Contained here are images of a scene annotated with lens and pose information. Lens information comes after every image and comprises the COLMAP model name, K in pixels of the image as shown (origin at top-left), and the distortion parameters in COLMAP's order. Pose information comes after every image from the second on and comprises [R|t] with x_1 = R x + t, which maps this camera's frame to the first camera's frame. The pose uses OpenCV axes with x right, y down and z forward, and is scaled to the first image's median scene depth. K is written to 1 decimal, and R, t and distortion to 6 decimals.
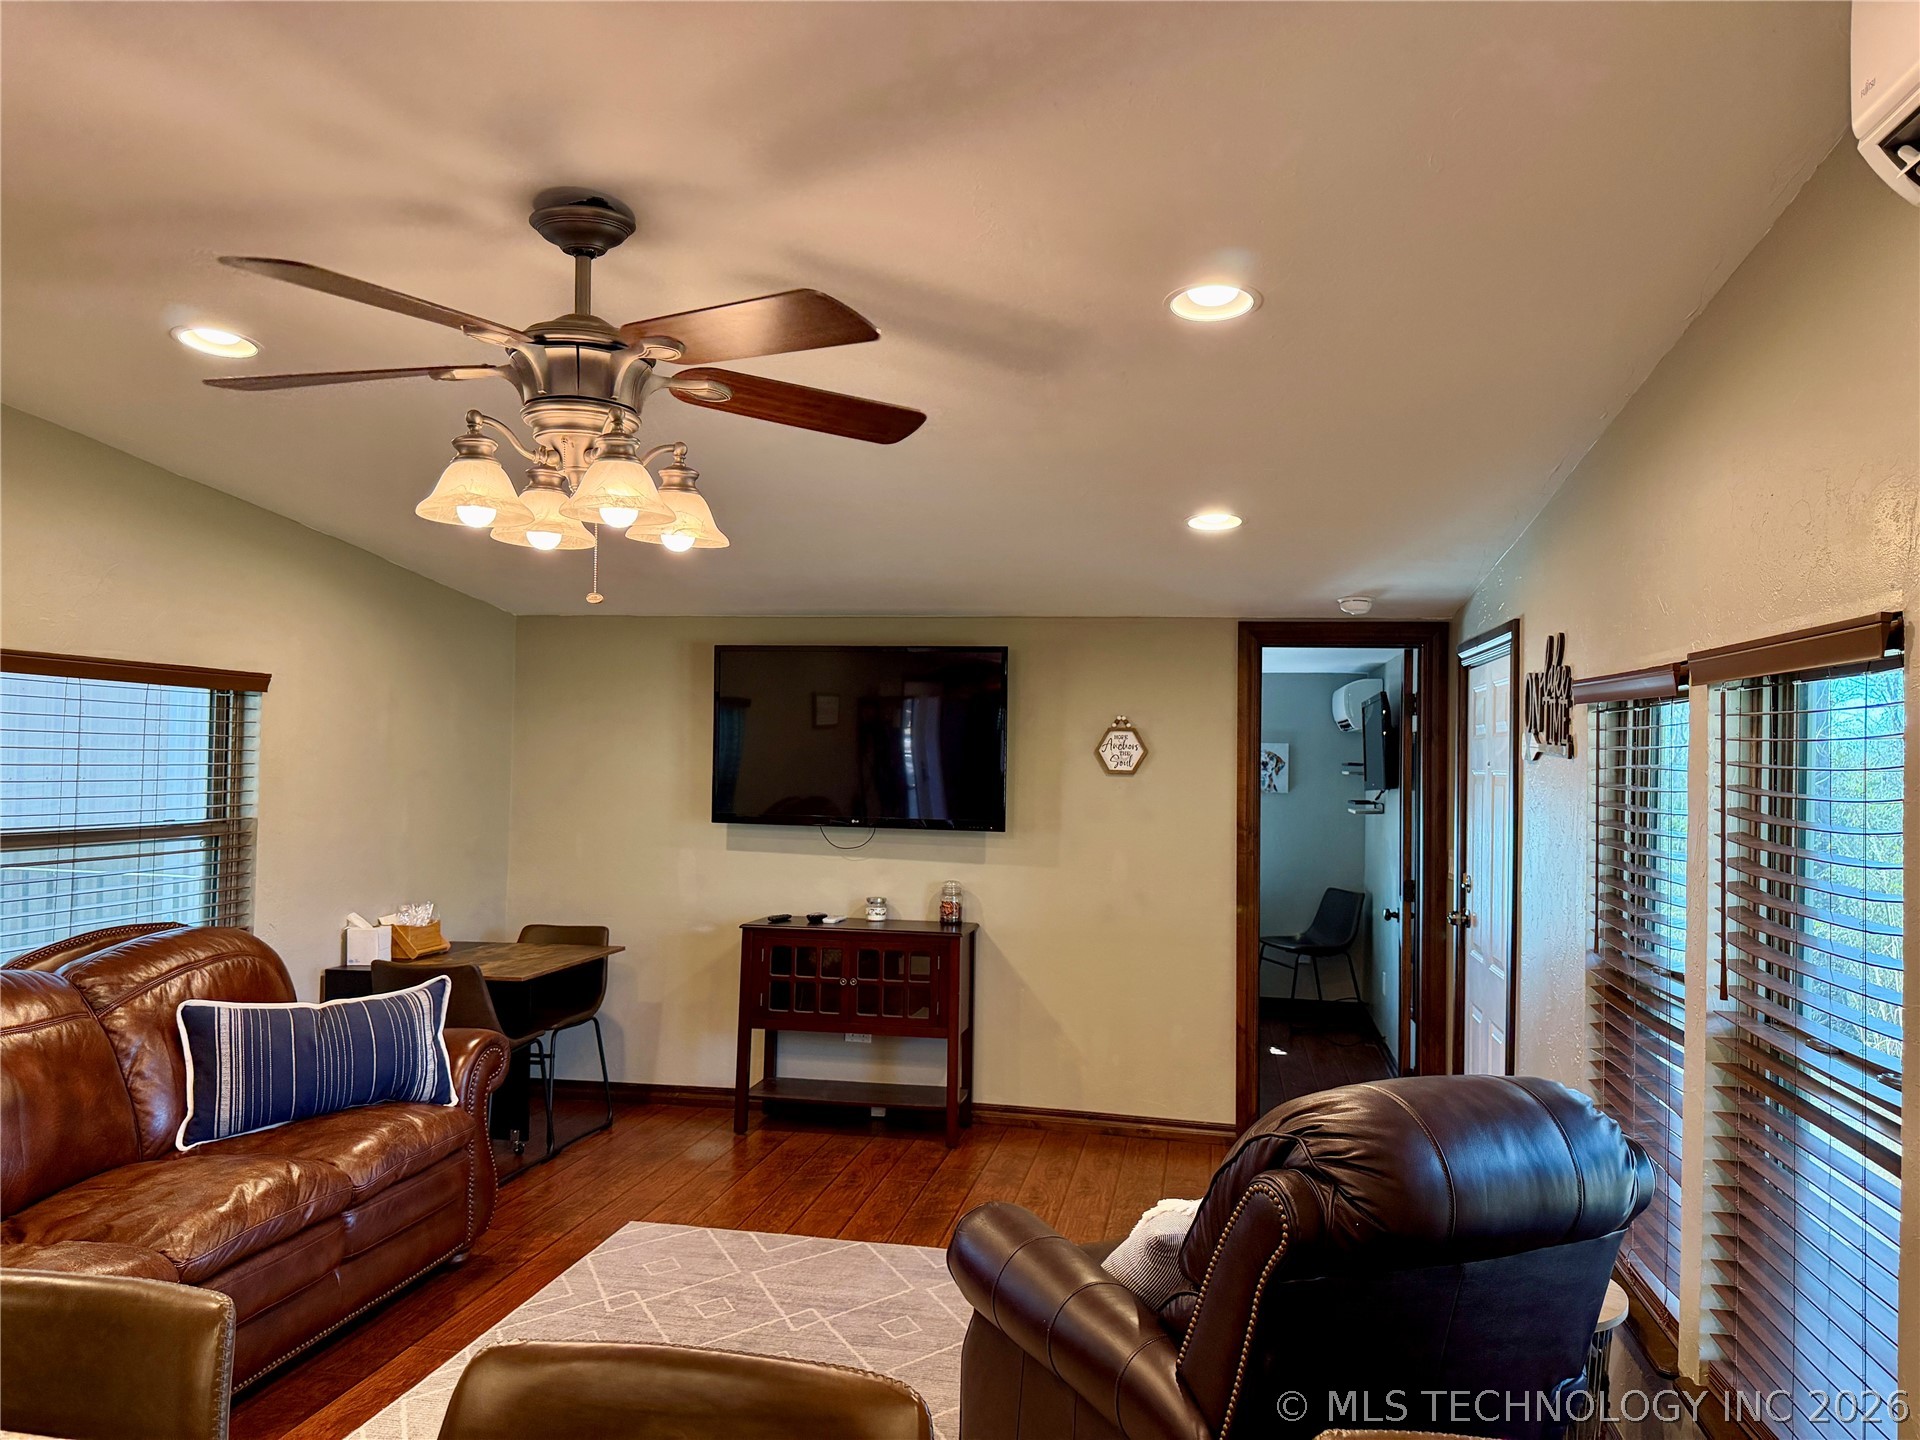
lens RADIAL K [[1351.6, 0, 947.4], [0, 1351.6, 708.8], [0, 0, 1]] dist [0.069511, -0.066490]
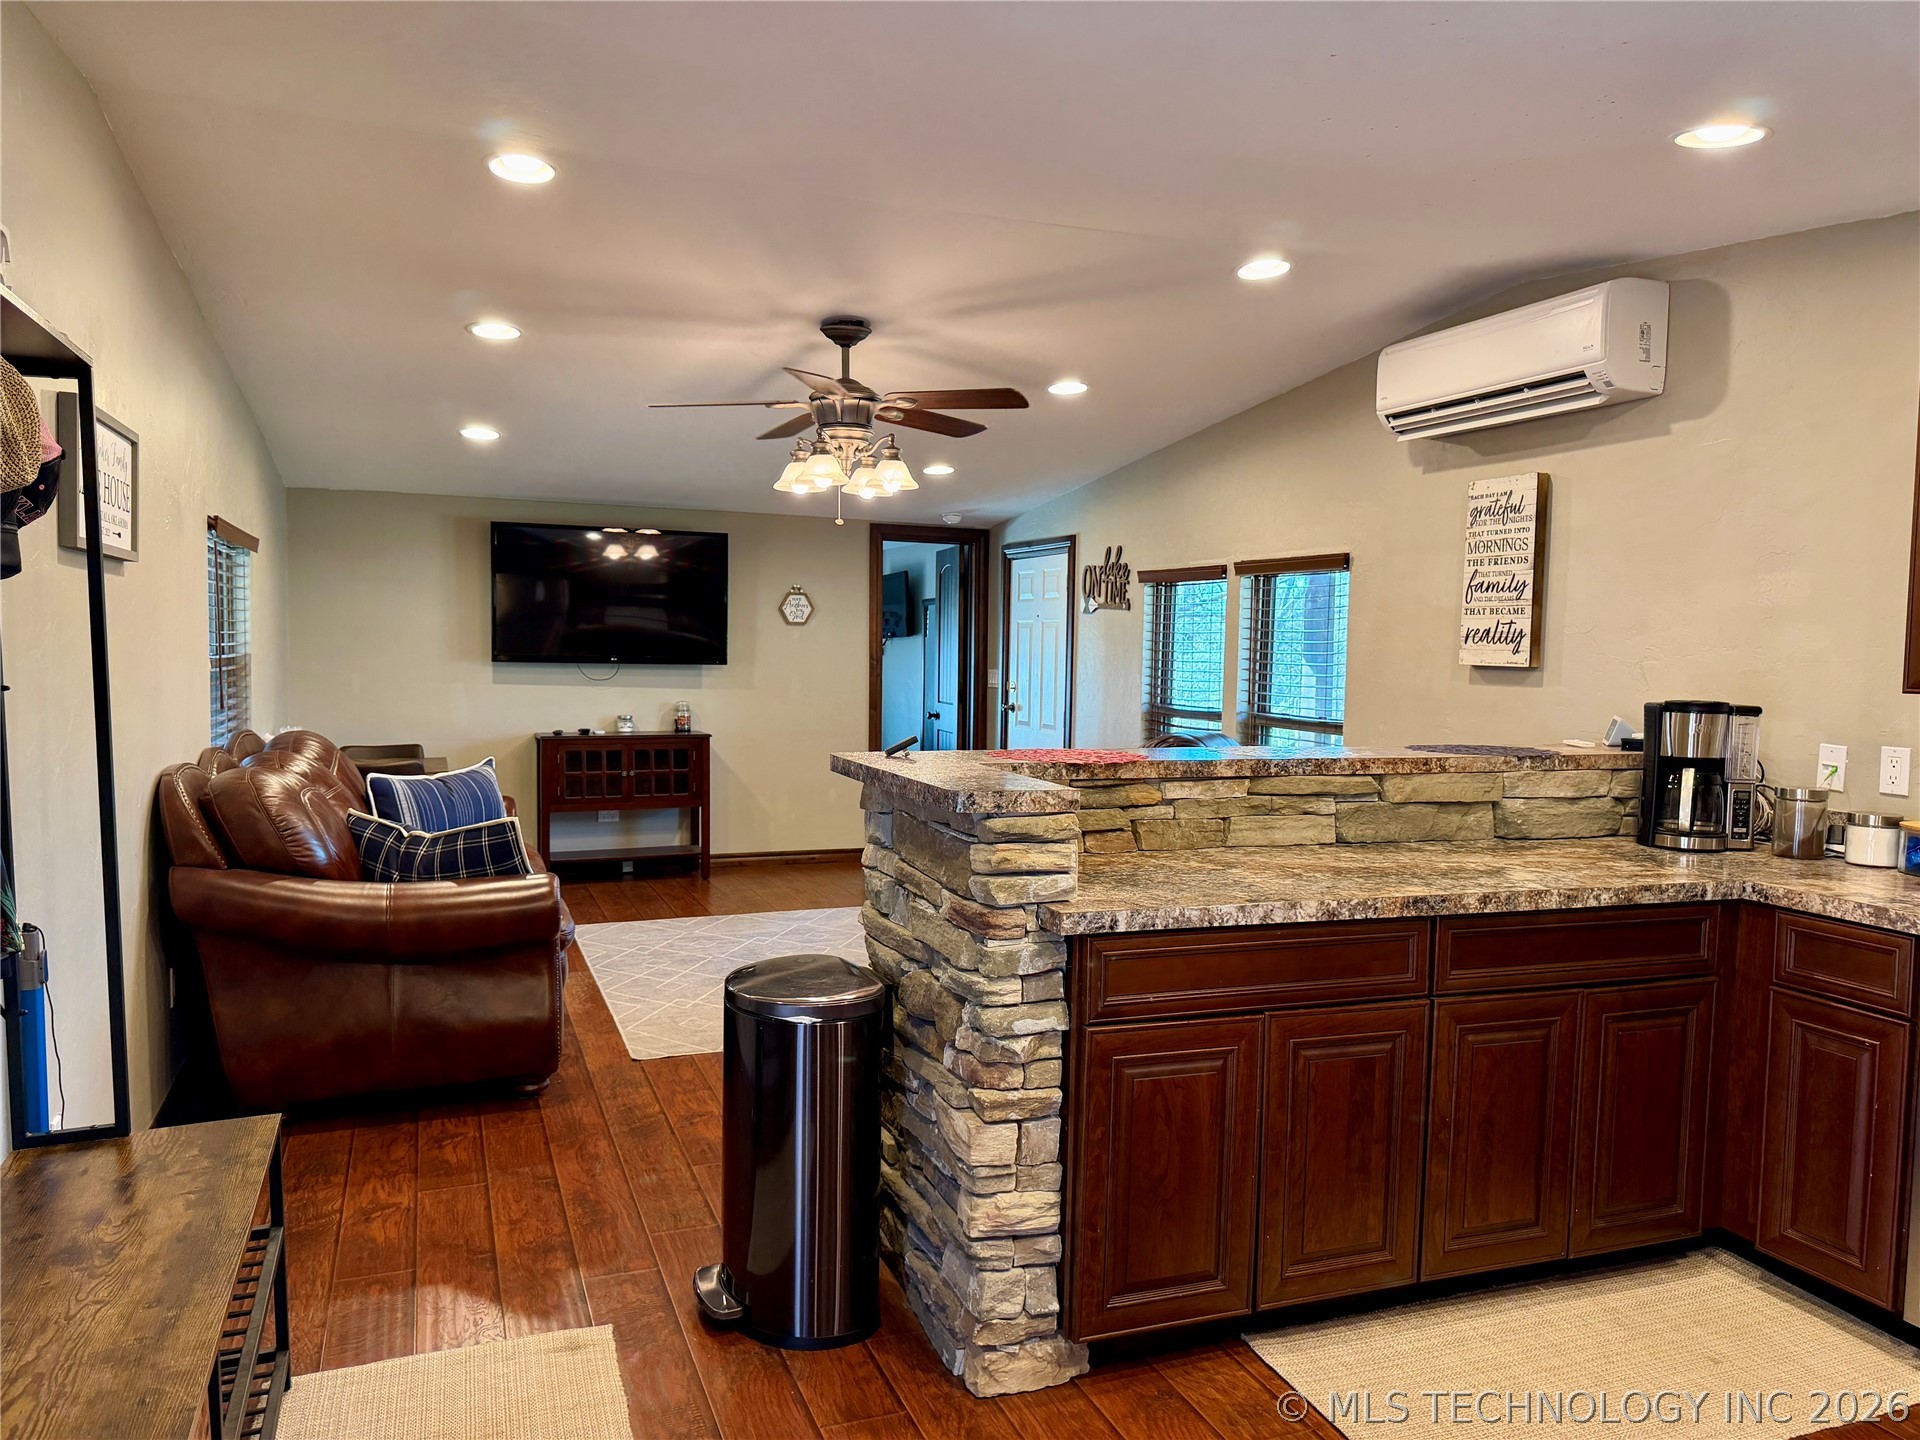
lens RADIAL K [[1364.4, 0, 958.3], [0, 1364.4, 718.6], [0, 0, 1]] dist [0.001486, -0.007398]
pose [[0.838622, -0.037324, 0.543433, -0.543099], [-0.018741, 0.995082, 0.097266, 0.002557], [-0.544391, -0.091754, 0.833799, -0.345552]]
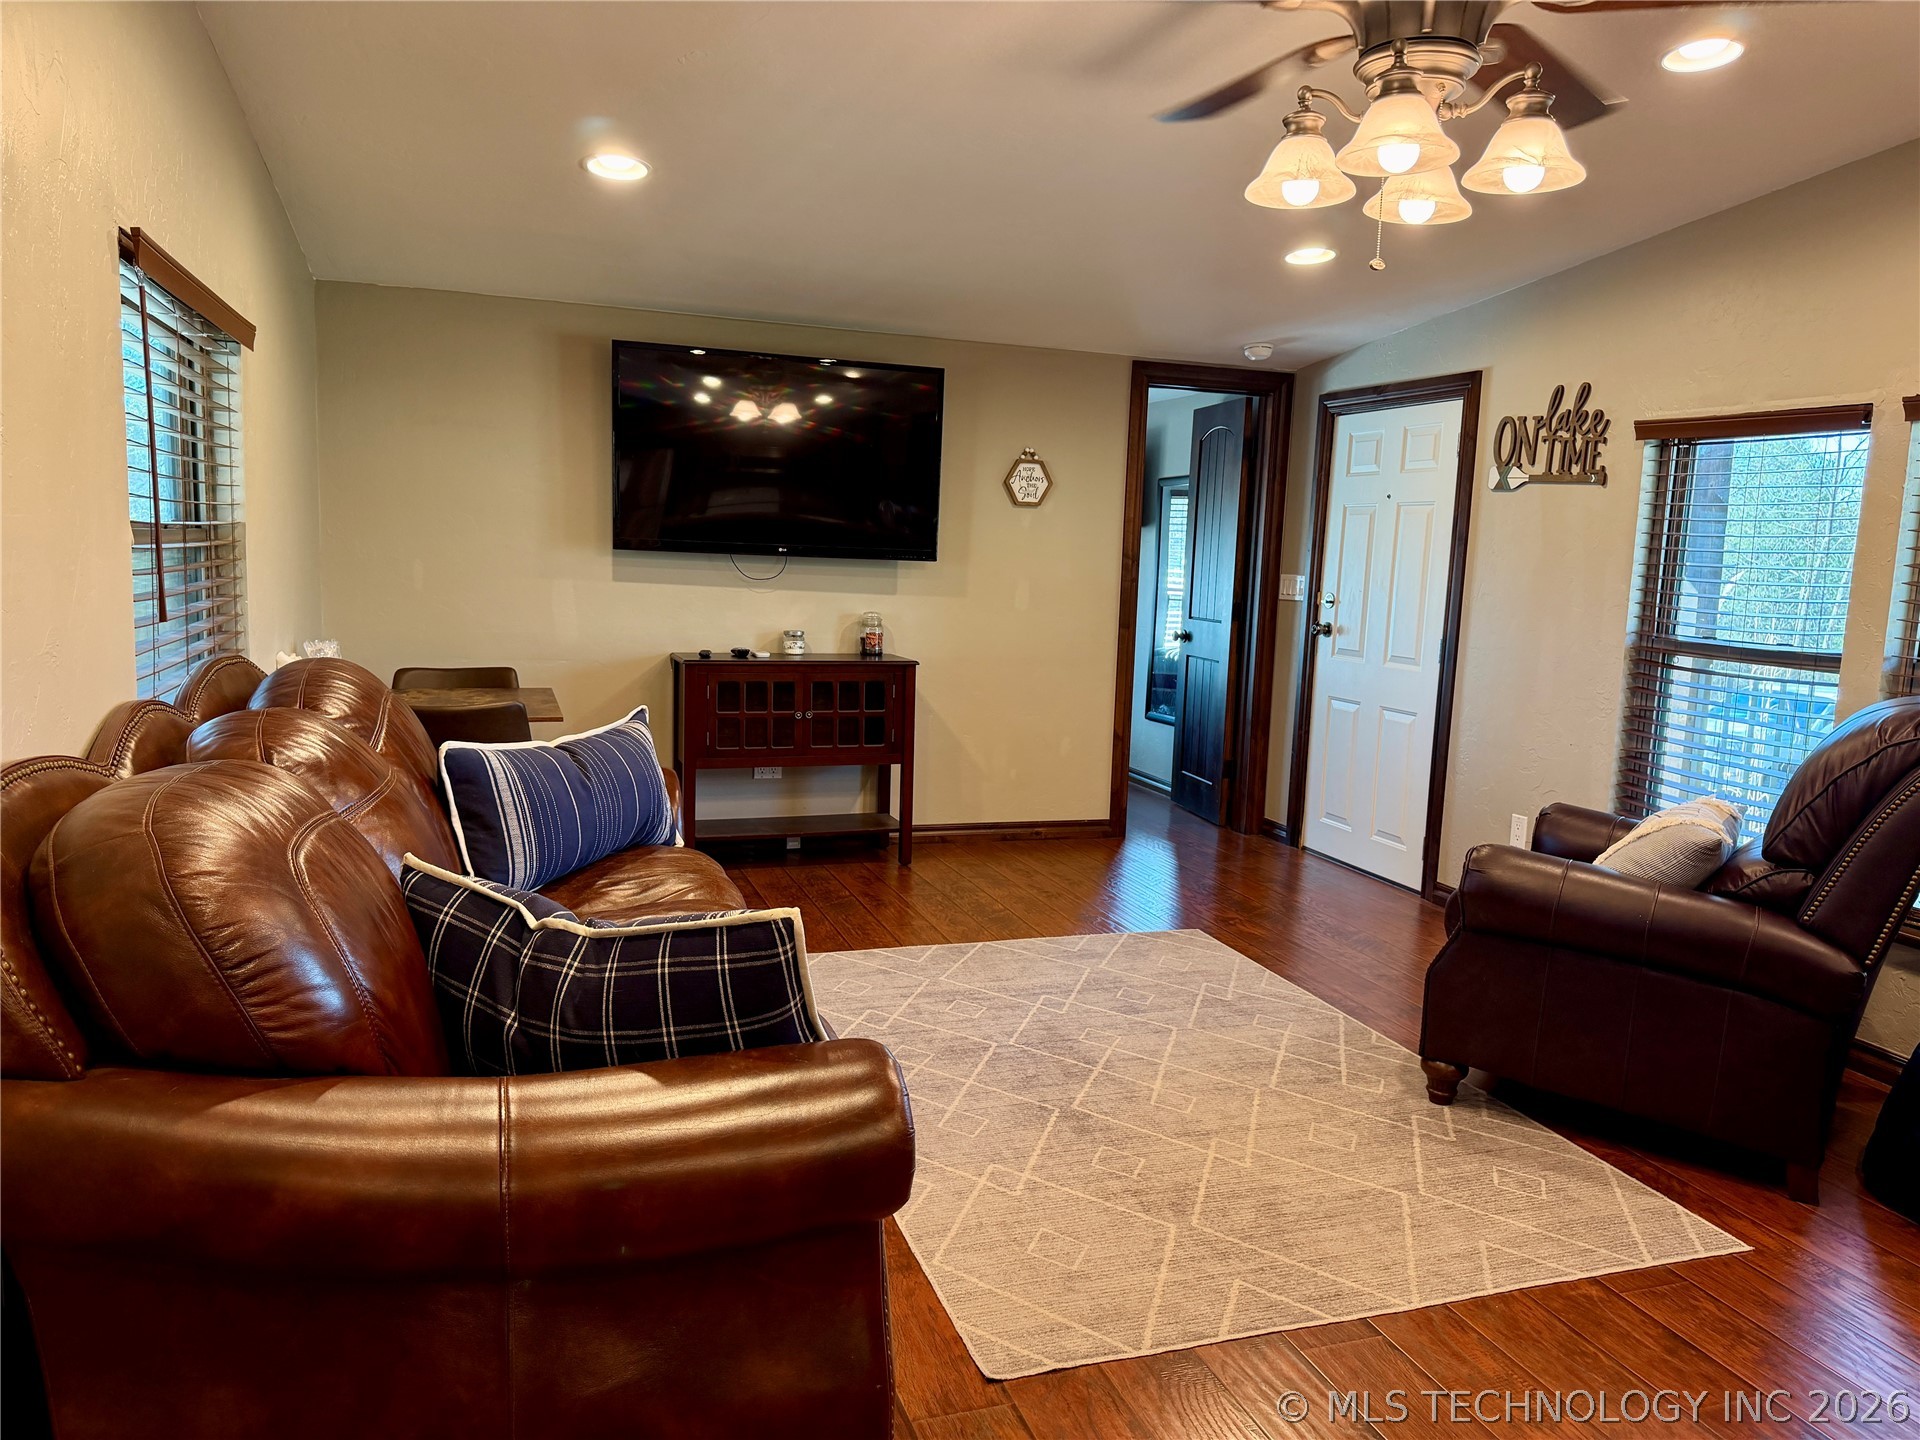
lens RADIAL K [[1339.3, 0, 920.9], [0, 1339.3, 741.8], [0, 0, 1]] dist [0.060235, -0.111594]
pose [[0.871069, -0.061993, 0.487232, -0.465165], [-0.034717, 0.981750, 0.186980, 0.037233], [-0.489932, -0.179788, 0.853020, 0.132751]]
